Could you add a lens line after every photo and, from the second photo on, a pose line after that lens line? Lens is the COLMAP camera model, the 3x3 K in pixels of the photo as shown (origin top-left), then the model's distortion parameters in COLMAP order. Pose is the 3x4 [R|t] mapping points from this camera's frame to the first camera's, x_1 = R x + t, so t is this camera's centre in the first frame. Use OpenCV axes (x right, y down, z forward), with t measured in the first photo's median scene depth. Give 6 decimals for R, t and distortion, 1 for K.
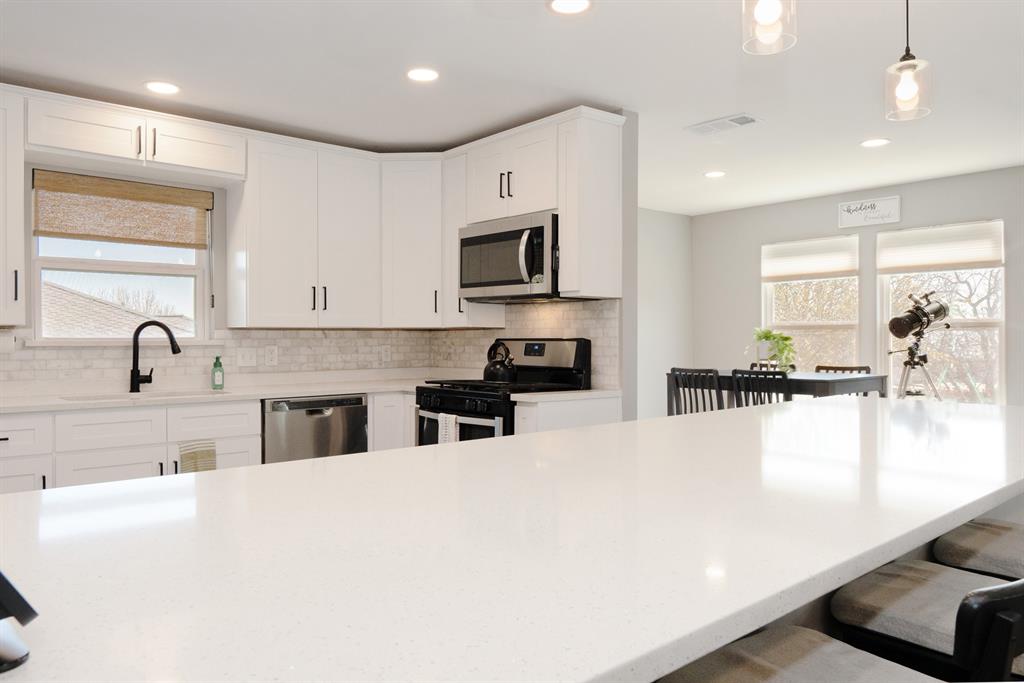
lens RADIAL K [[716.5, 0, 495.7], [0, 716.5, 353.6], [0, 0, 1]] dist [-0.006600, -0.009079]
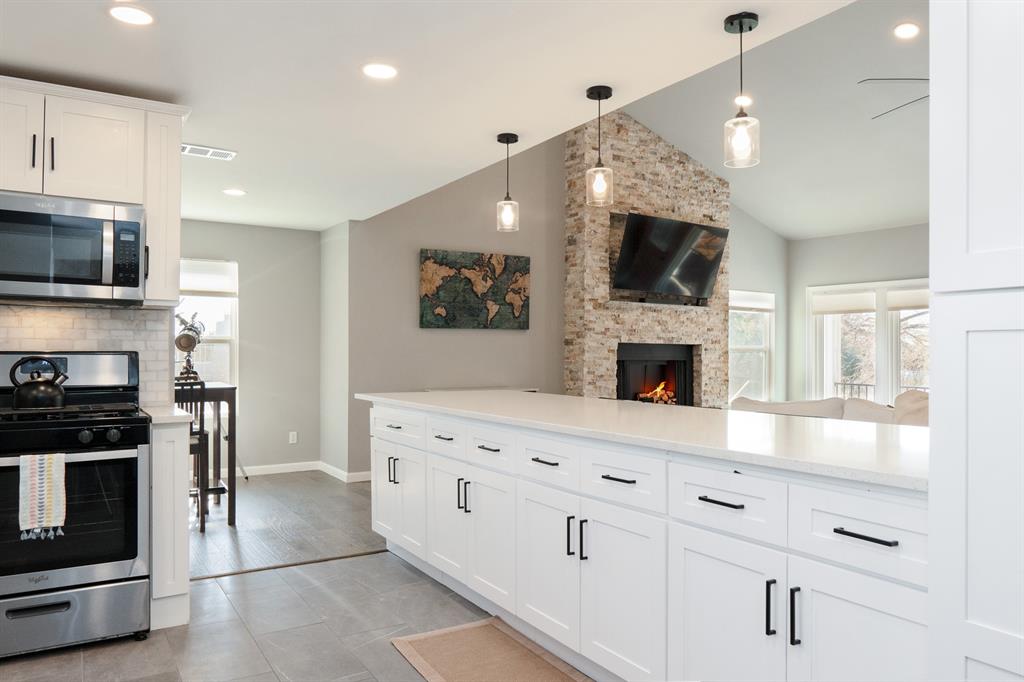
lens RADIAL K [[716.5, 0, 506.0], [0, 716.5, 351.8], [0, 0, 1]] dist [-0.006600, -0.009079]
pose [[0.161913, 0.002699, 0.986801, -0.611685], [0.017387, 0.999833, -0.005588, -0.007130], [-0.986652, 0.018062, 0.161839, 0.356306]]
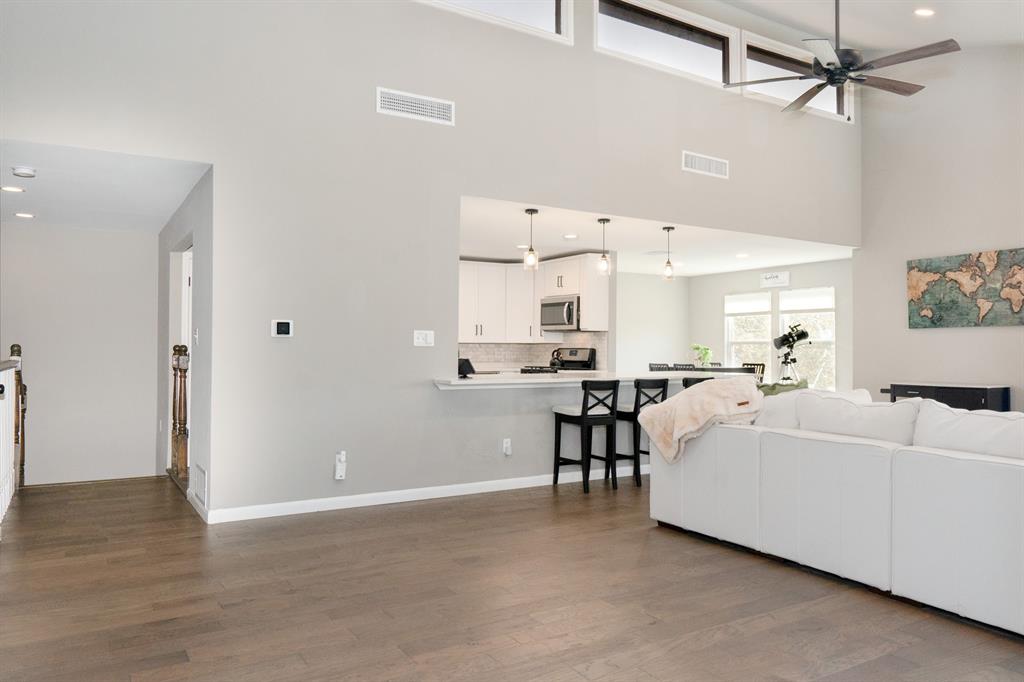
lens RADIAL K [[716.5, 0, 502.6], [0, 716.5, 348.7], [0, 0, 1]] dist [-0.006600, -0.009079]
pose [[0.987345, 0.005744, -0.158480, 0.182698], [-0.009521, 0.999688, -0.023084, 0.032704], [0.158298, 0.024300, 0.987092, -1.196862]]
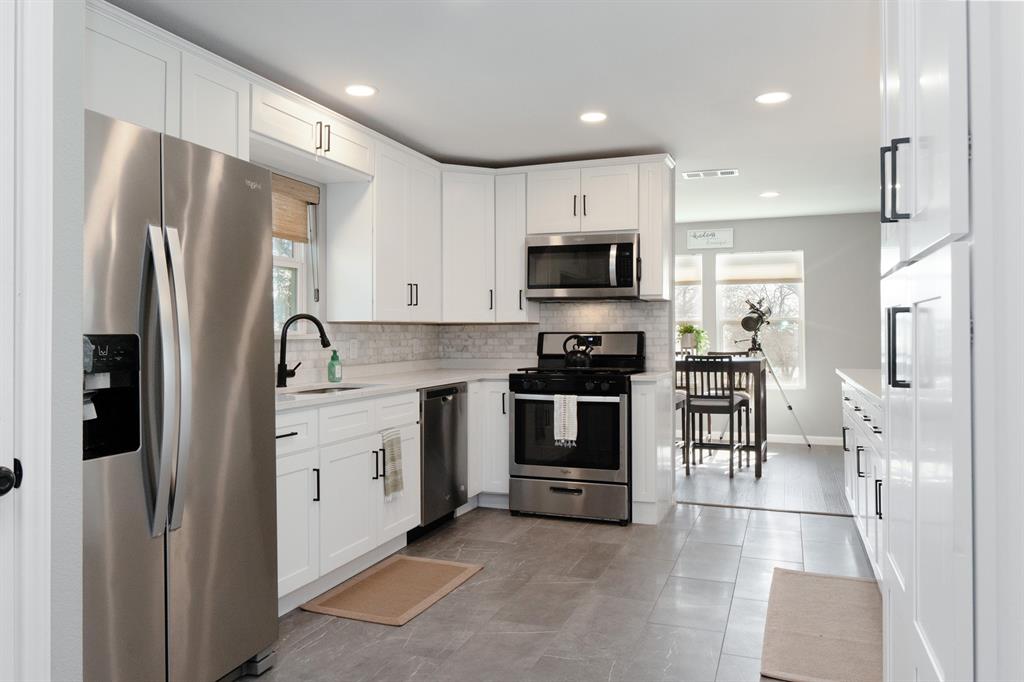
lens RADIAL K [[716.5, 0, 502.8], [0, 716.5, 335.8], [0, 0, 1]] dist [-0.006600, -0.009079]
pose [[0.884535, -0.003629, 0.466459, -0.616919], [0.012356, 0.999801, -0.015652, 0.002569], [-0.466310, 0.019609, 0.884404, -0.007538]]
